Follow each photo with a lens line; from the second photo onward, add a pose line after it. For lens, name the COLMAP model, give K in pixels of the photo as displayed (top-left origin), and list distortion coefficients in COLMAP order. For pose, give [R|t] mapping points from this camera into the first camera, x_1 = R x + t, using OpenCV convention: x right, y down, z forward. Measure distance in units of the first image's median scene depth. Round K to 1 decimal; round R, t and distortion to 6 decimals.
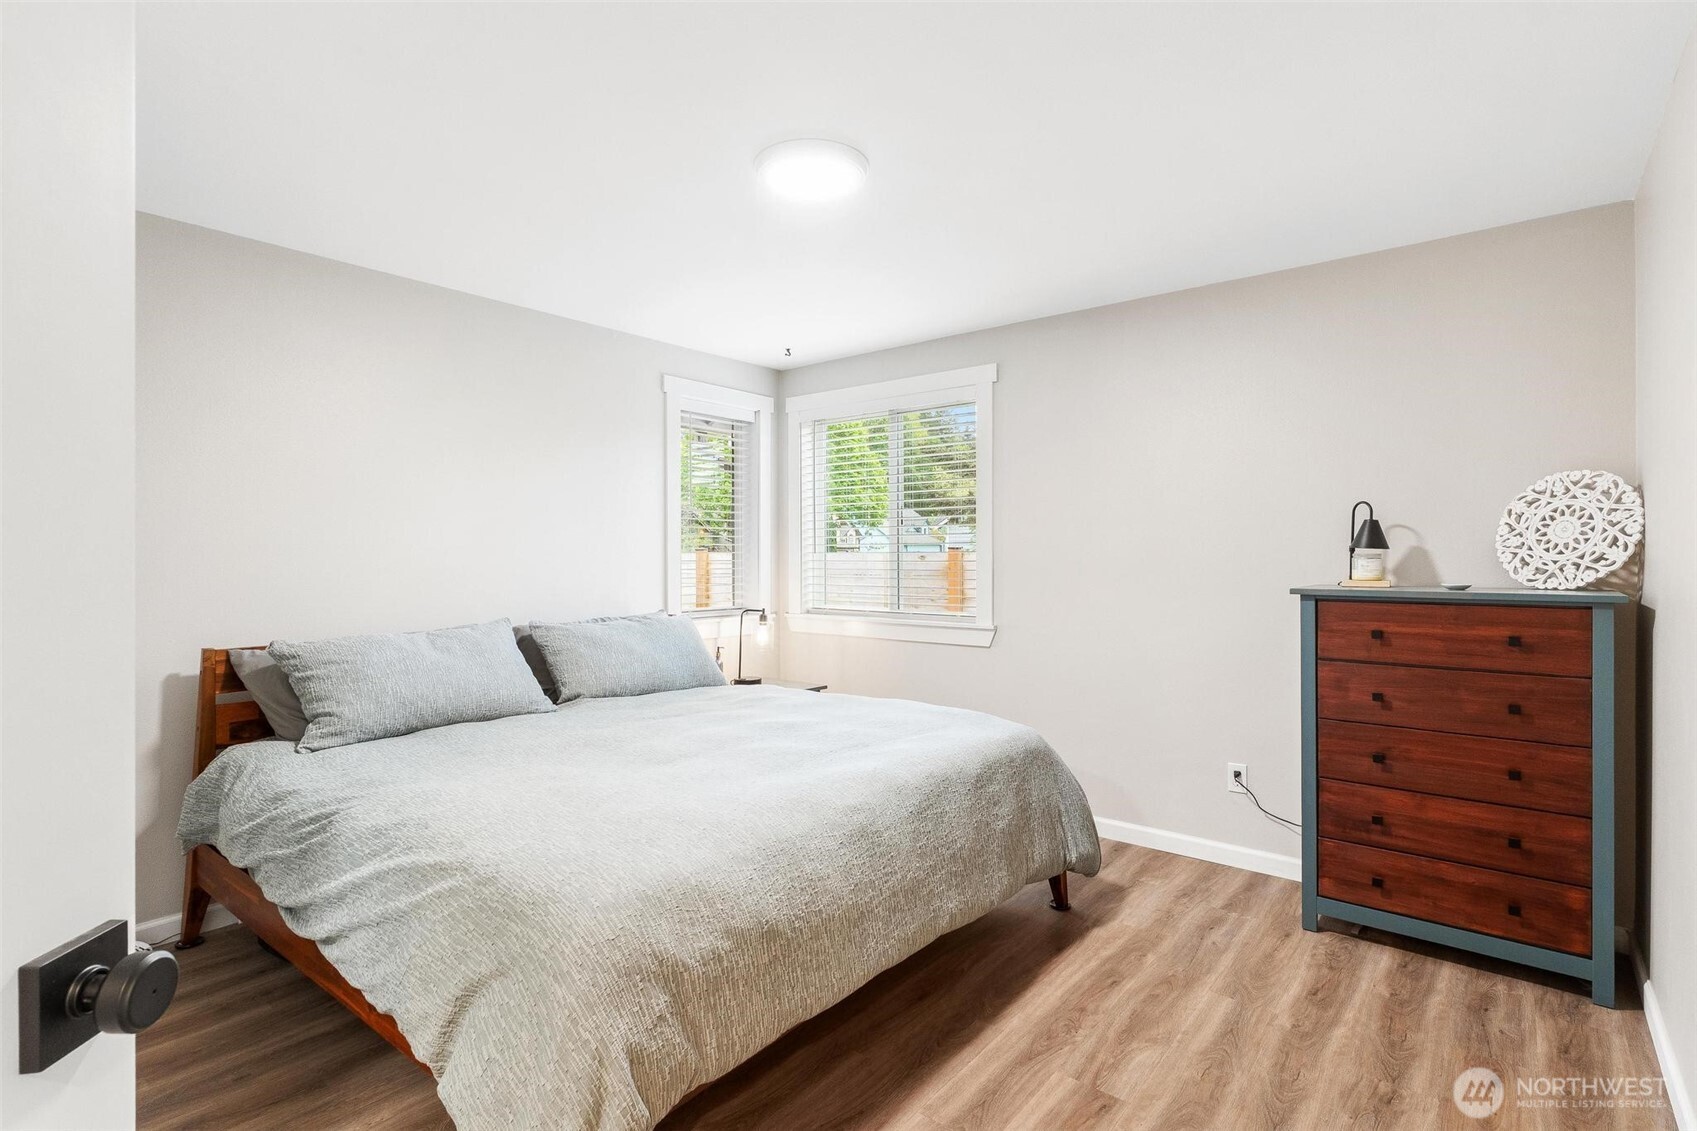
lens RADIAL K [[807.1, 0, 851.3], [0, 807.1, 565.2], [0, 0, 1]] dist [-0.000286, 0.000238]
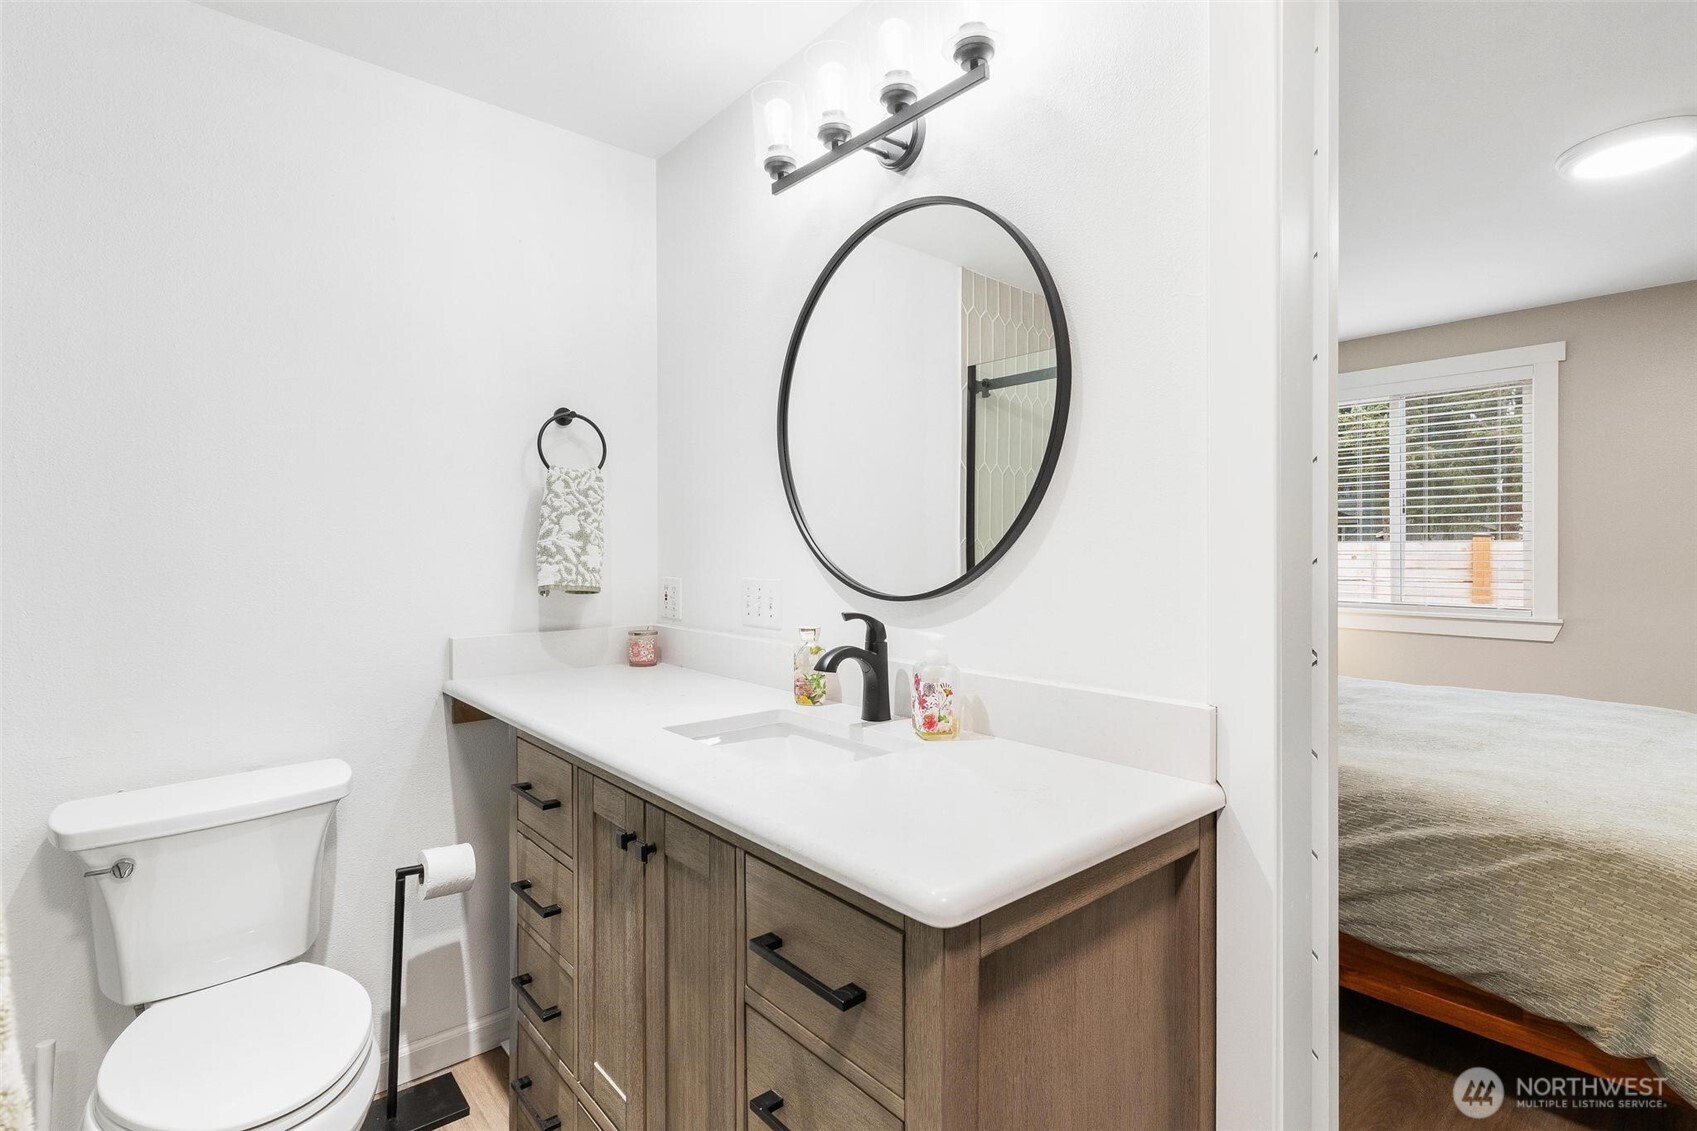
lens RADIAL K [[807.1, 0, 840.9], [0, 807.1, 550.1], [0, 0, 1]] dist [-0.000286, 0.000238]
pose [[0.983643, -0.001051, -0.180124, -0.503597], [-0.000001, 0.999983, -0.005840, -0.000499], [0.180127, 0.005744, 0.983627, -0.085658]]
